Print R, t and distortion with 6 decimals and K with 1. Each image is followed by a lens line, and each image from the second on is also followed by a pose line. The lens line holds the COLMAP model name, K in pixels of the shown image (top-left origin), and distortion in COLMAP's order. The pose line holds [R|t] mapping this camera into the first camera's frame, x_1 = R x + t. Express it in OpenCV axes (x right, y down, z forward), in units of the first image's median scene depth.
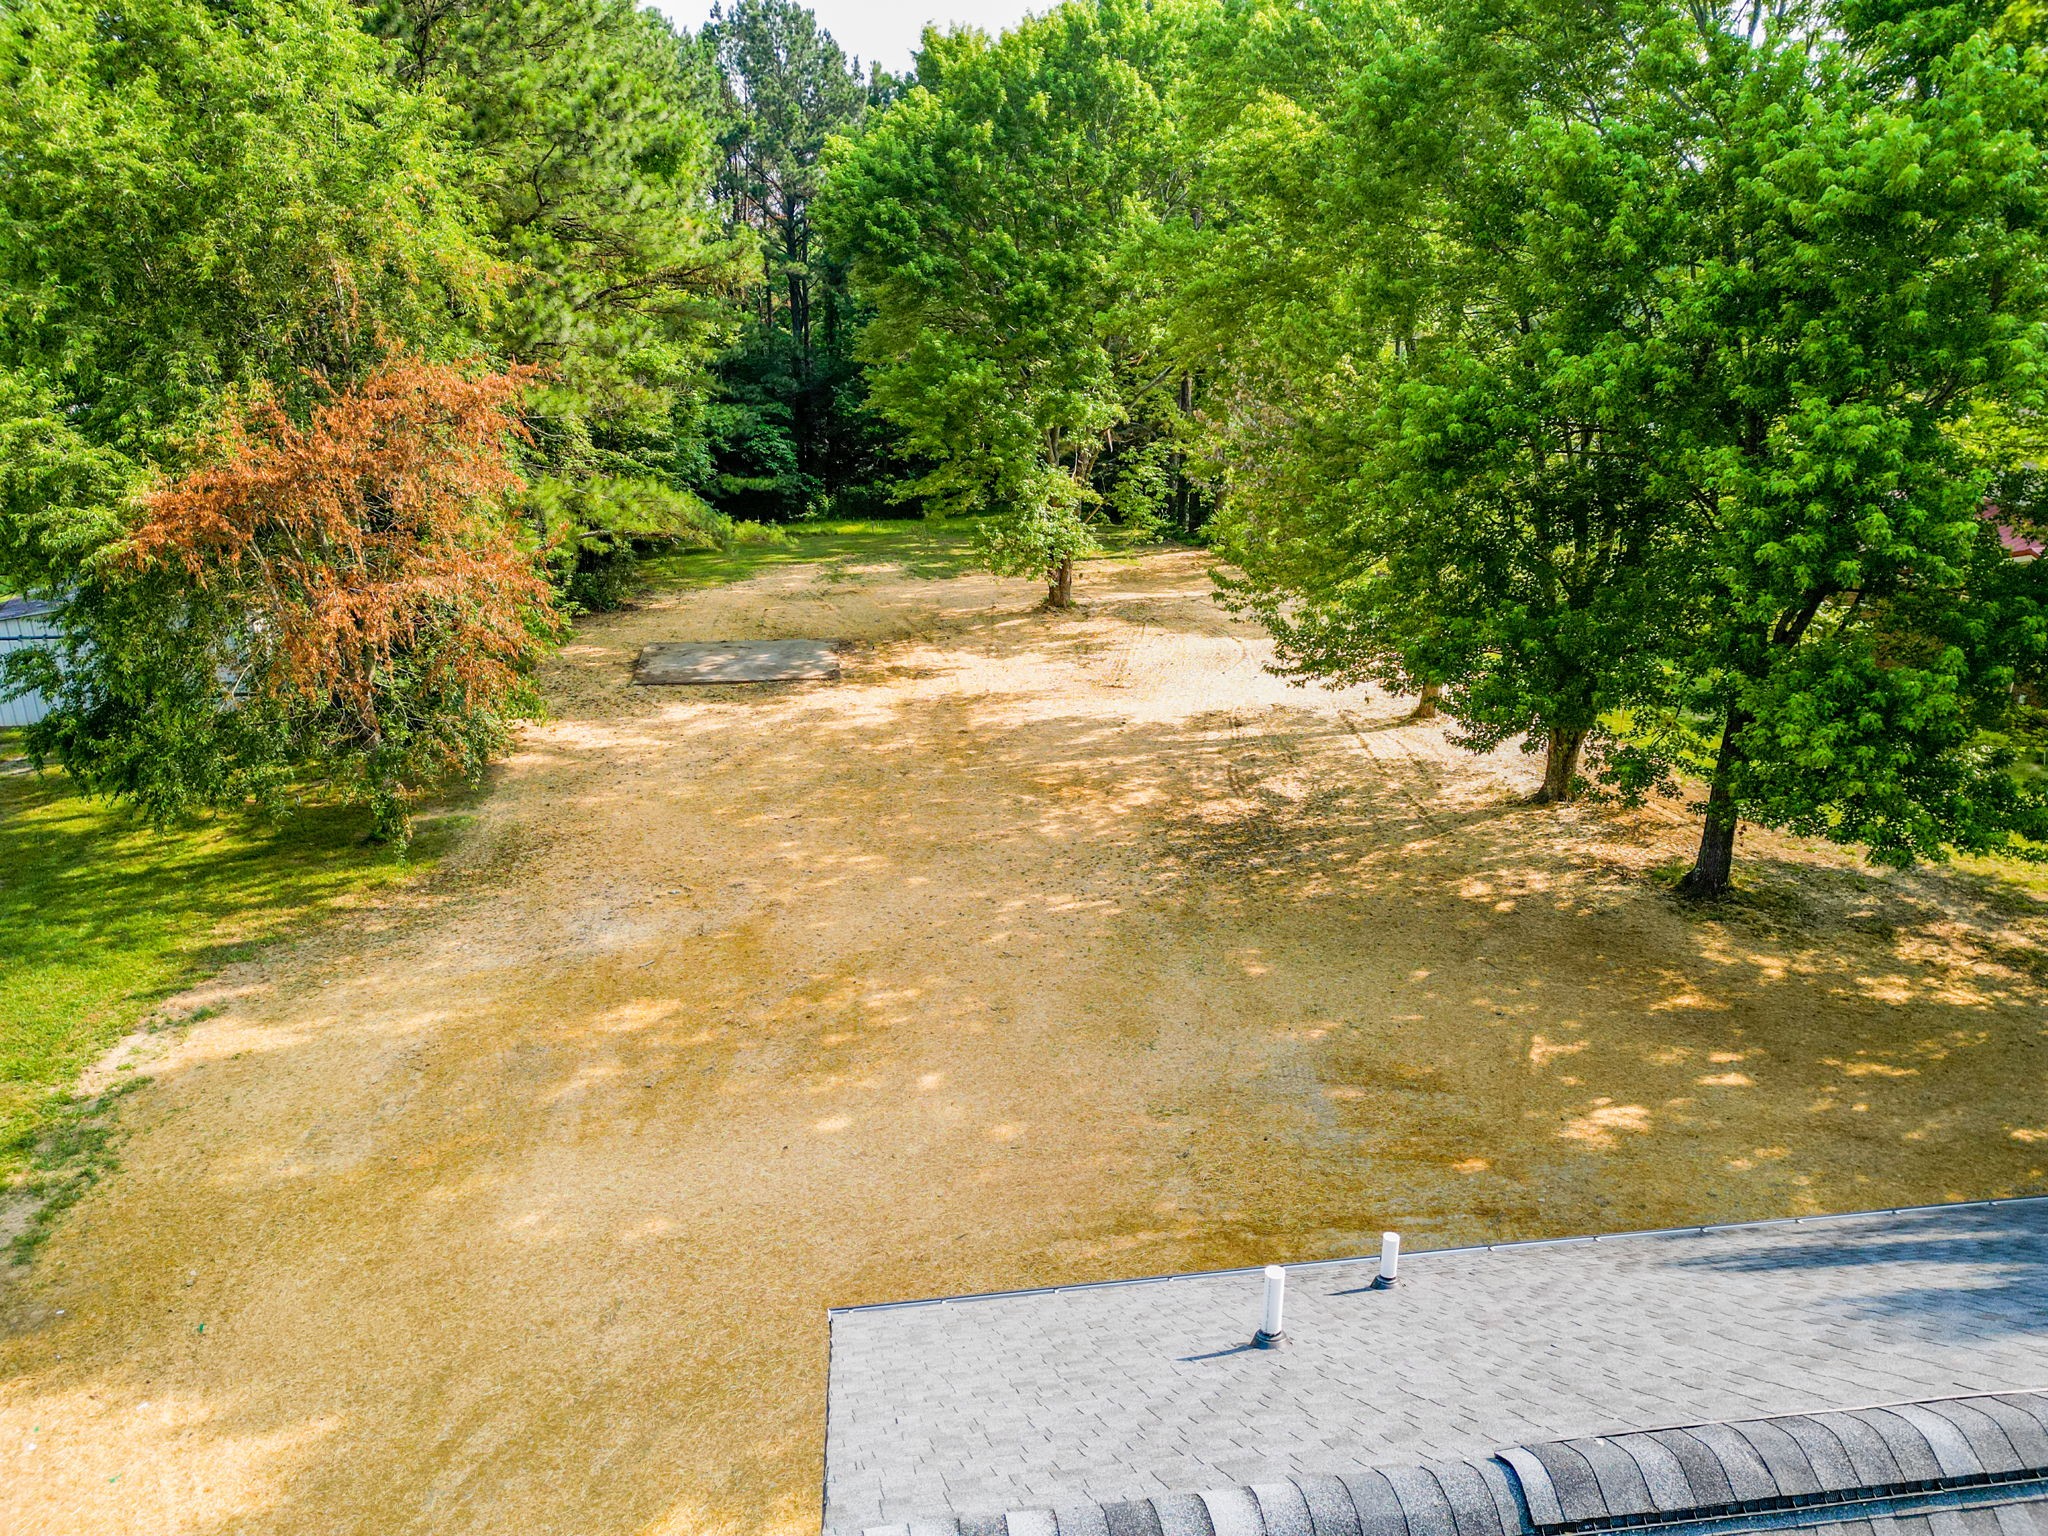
lens RADIAL K [[1393.5, 0, 1024.0], [0, 1393.5, 768.0], [0, 0, 1]] dist [0.003131, 0.001776]
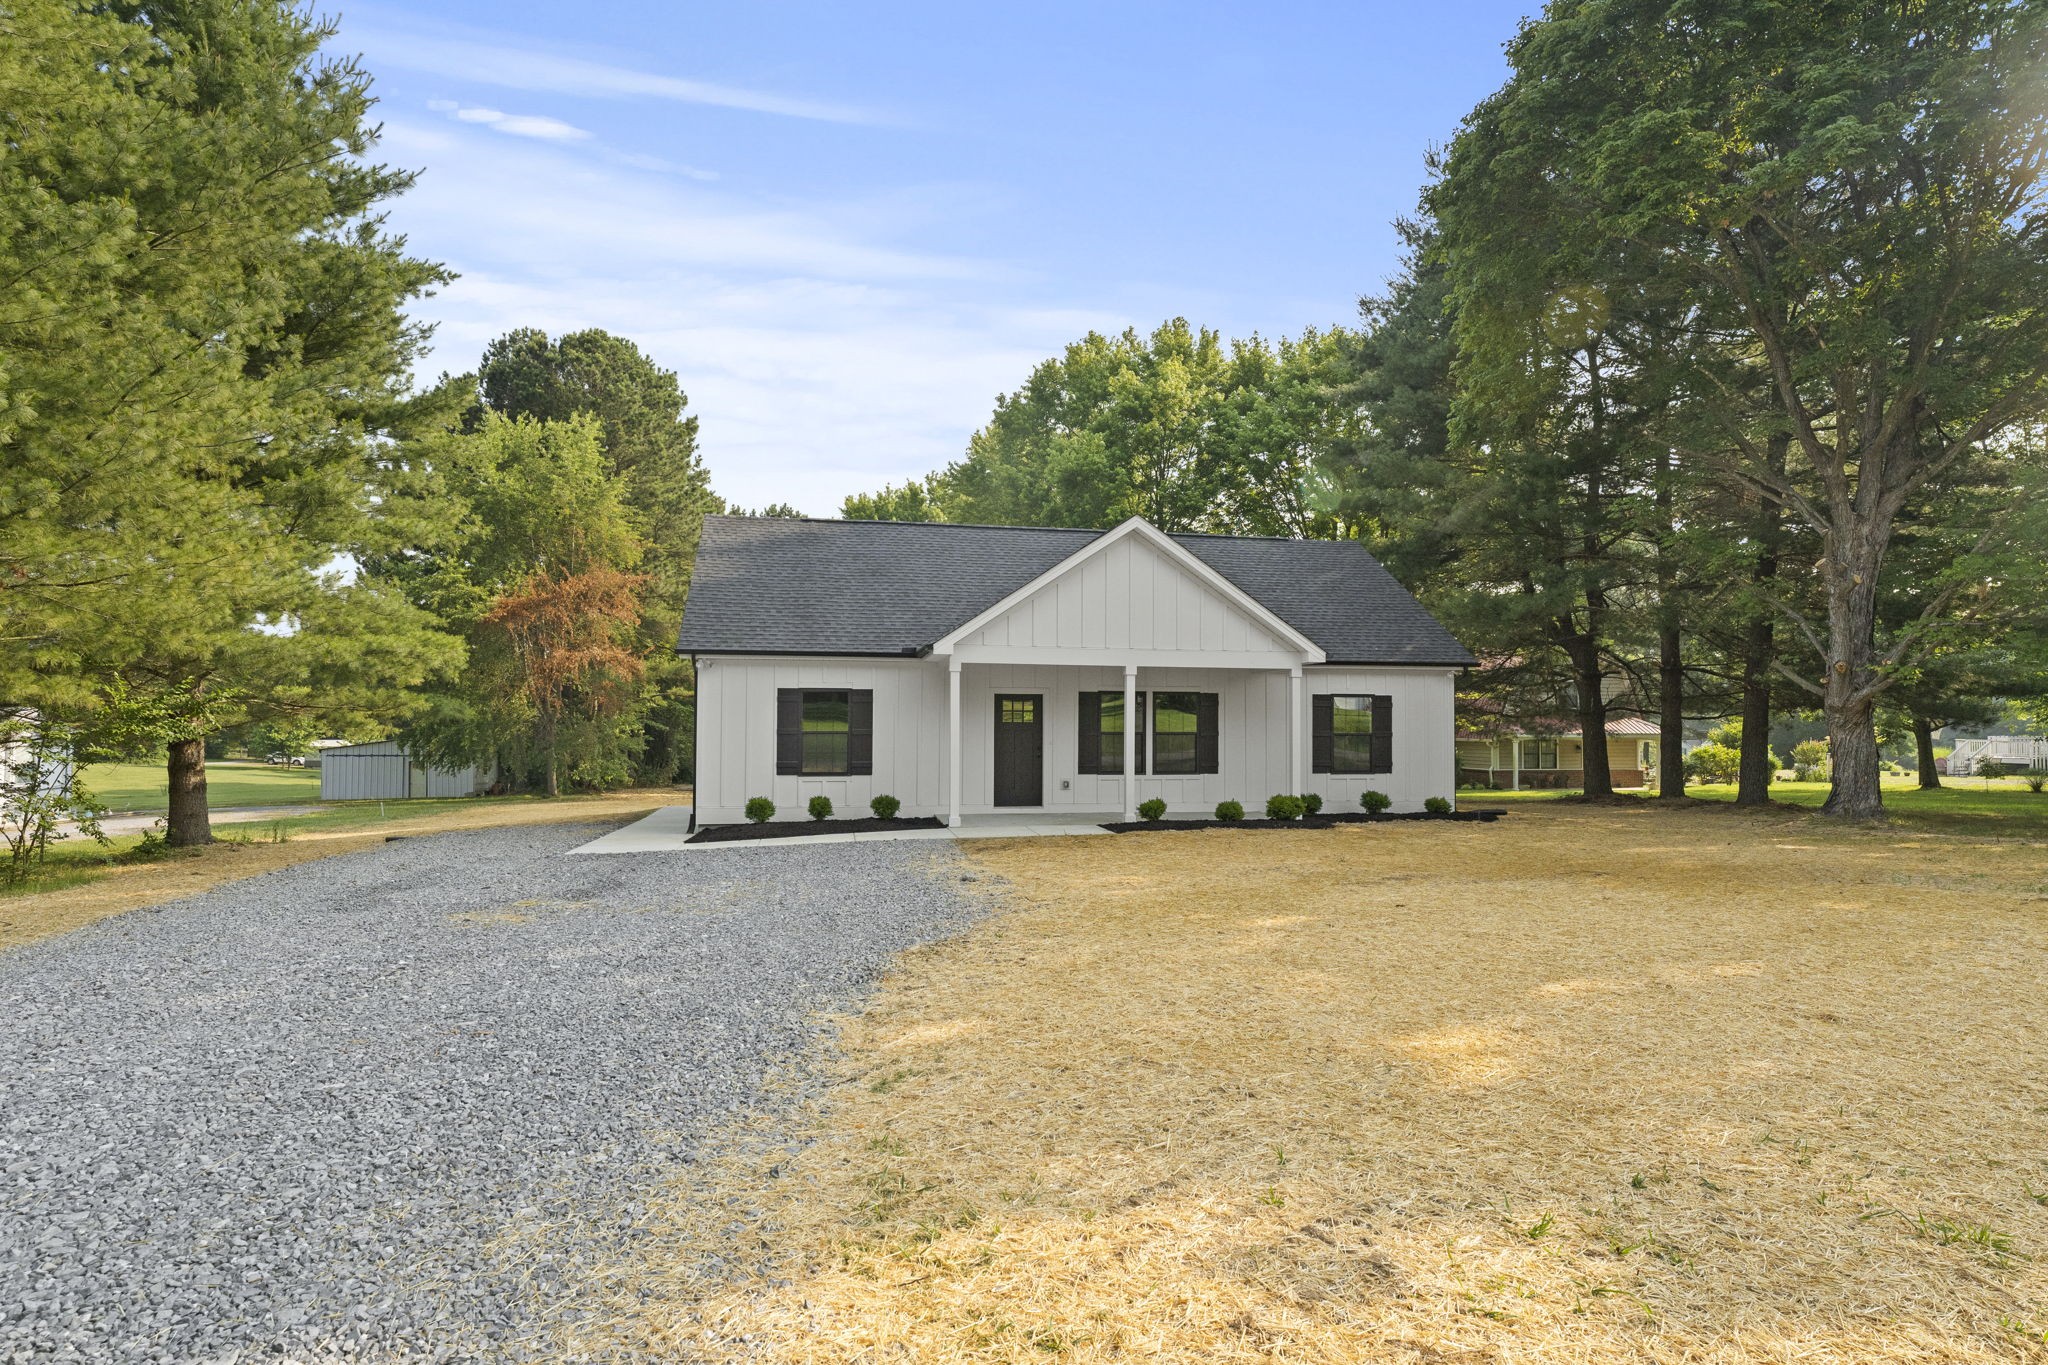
lens RADIAL K [[1050.3, 0, 1018.8], [0, 1050.3, 689.7], [0, 0, 1]] dist [-0.001220, -0.000275]
pose [[0.998738, 0.005516, 0.049928, 0.221244], [0.012912, 0.932364, -0.361289, 0.622103], [-0.048544, 0.361478, 0.931116, -0.733799]]
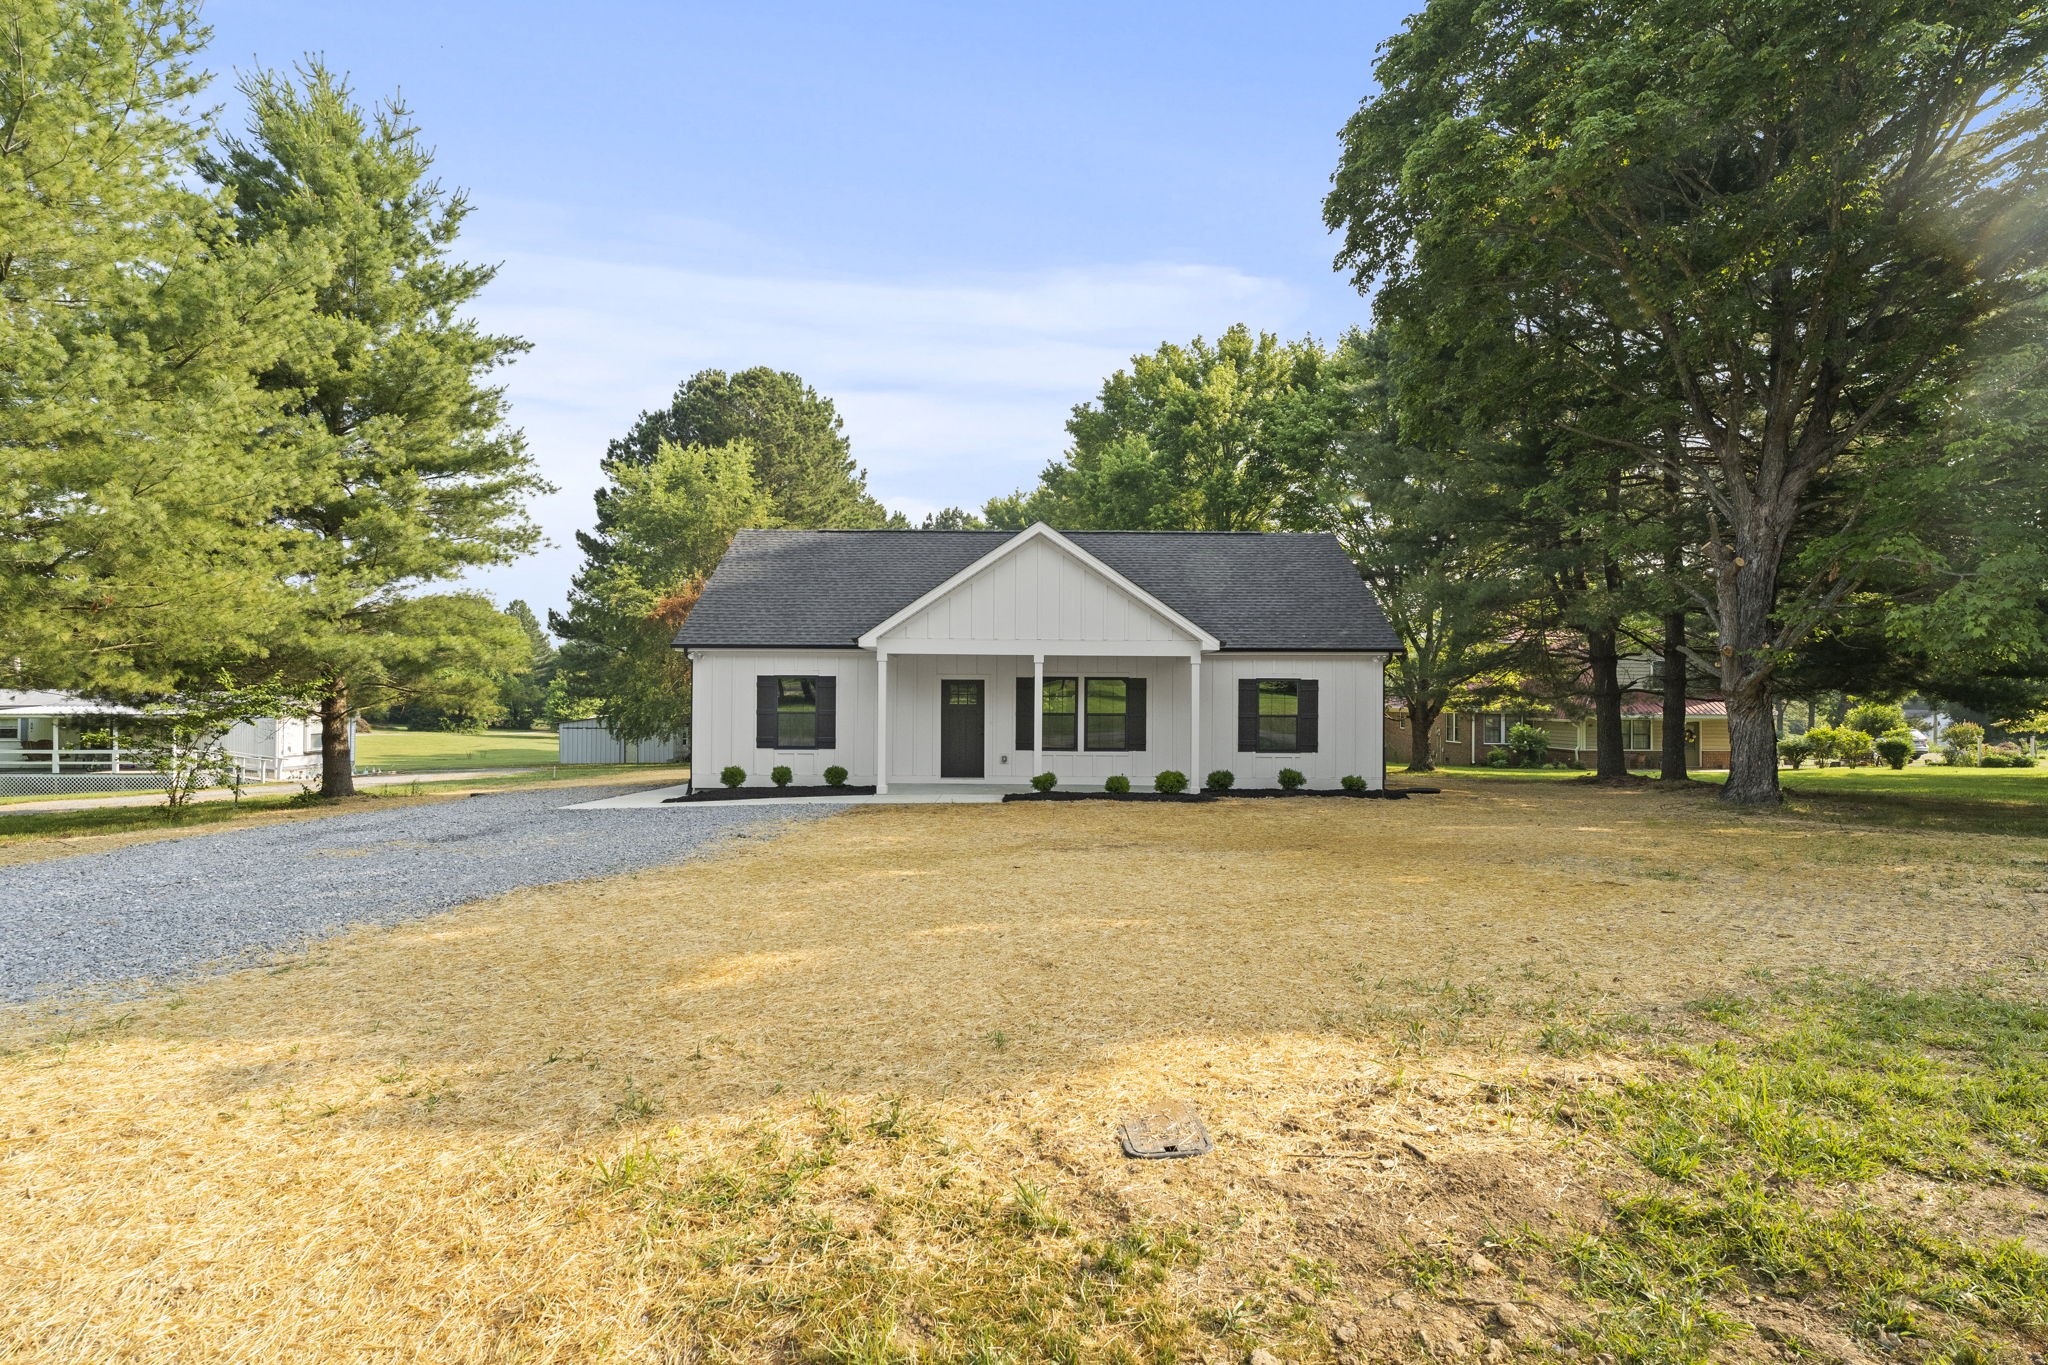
lens RADIAL K [[960.0, 0, 1023.0], [0, 960.0, 691.9], [0, 0, 1]] dist [-0.004660, 0.000159]
pose [[0.989940, 0.004126, -0.141430, 0.443872], [-0.052058, 0.940079, -0.336958, 0.625885], [0.131565, 0.340931, 0.930837, -0.757913]]
